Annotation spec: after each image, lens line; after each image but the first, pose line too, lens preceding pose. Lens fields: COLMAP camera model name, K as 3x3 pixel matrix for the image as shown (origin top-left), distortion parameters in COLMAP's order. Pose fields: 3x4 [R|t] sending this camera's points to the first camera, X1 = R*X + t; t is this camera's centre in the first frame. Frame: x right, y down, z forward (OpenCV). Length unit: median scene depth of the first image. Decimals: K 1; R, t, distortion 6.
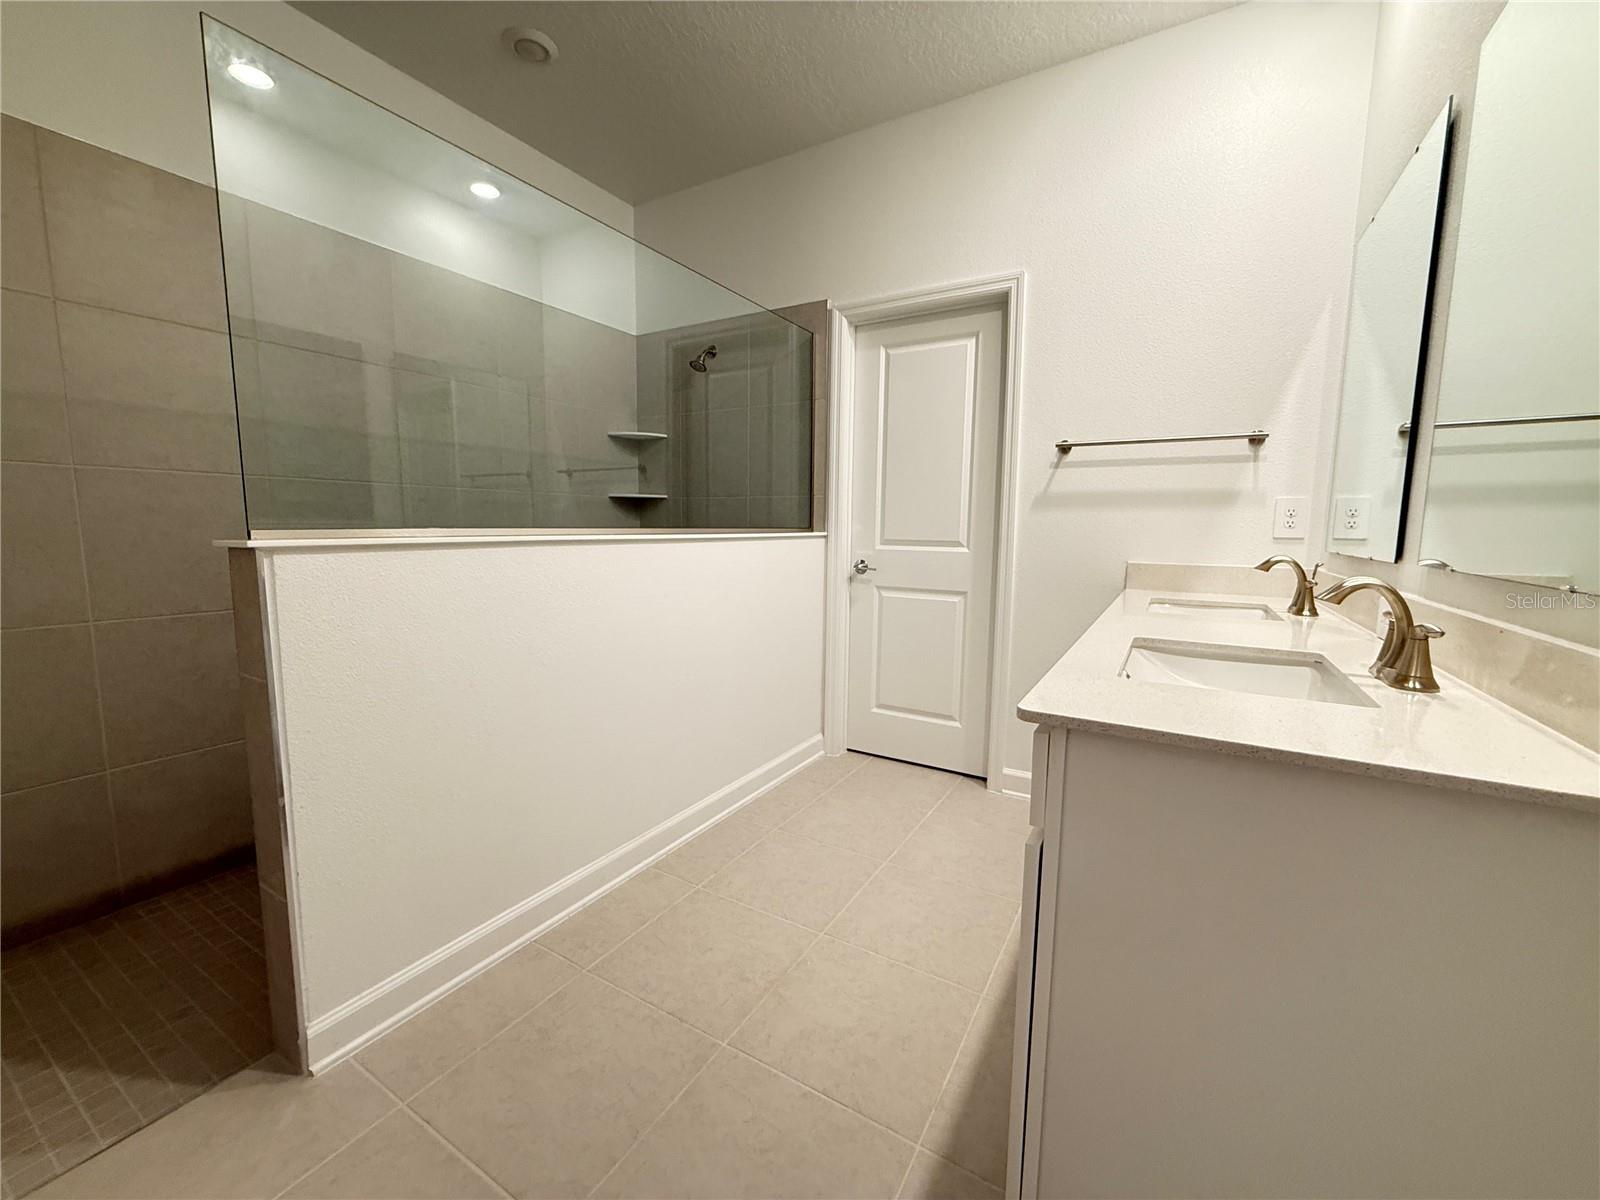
lens RADIAL K [[638.1, 0, 792.7], [0, 638.1, 600.0], [0, 0, 1]] dist [0.013952, 0.001269]
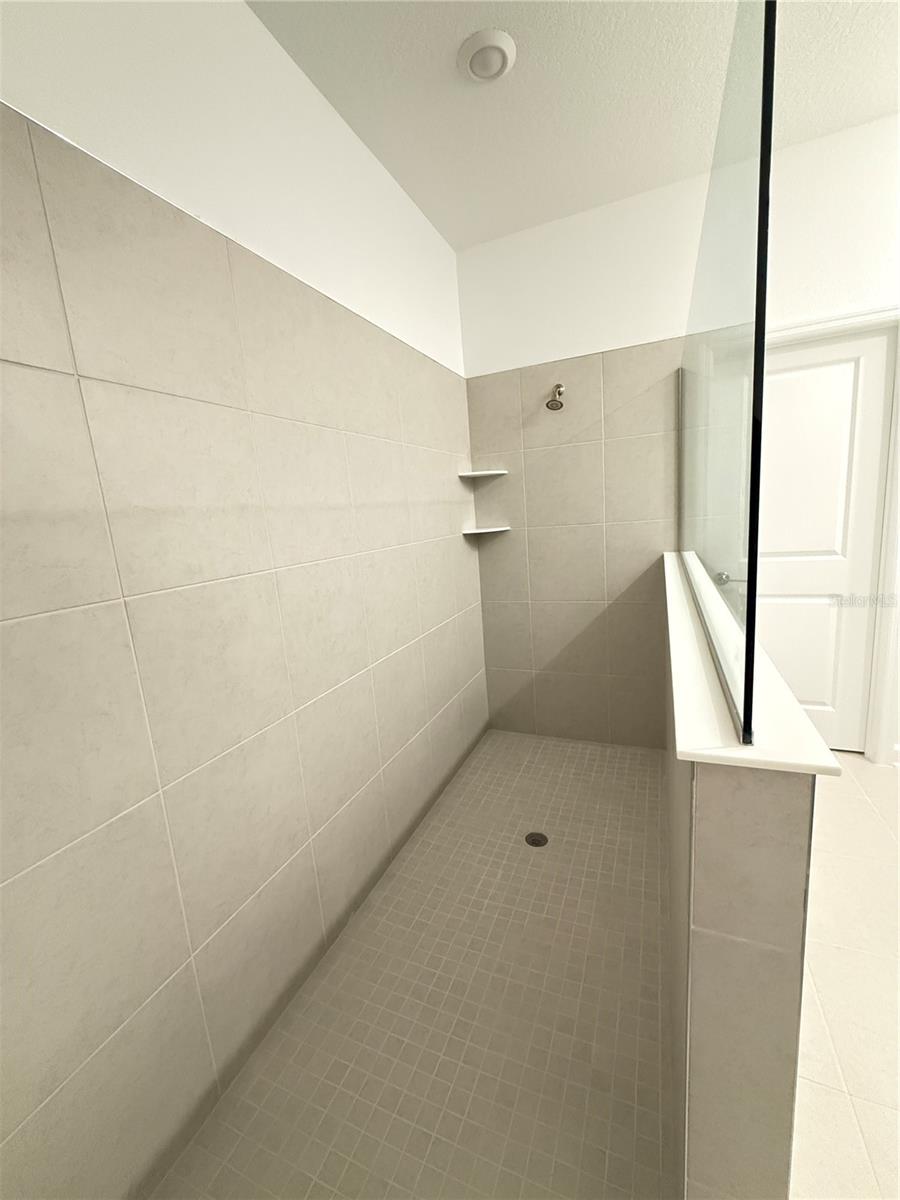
lens RADIAL K [[478.6, 0, 455.3], [0, 478.6, 596.9], [0, 0, 1]] dist [0.013952, 0.001269]
pose [[0.984893, -0.111210, 0.132736, -0.513403], [0.104090, 0.992790, 0.059446, -0.130314], [-0.138390, -0.044732, 0.989367, 0.252744]]
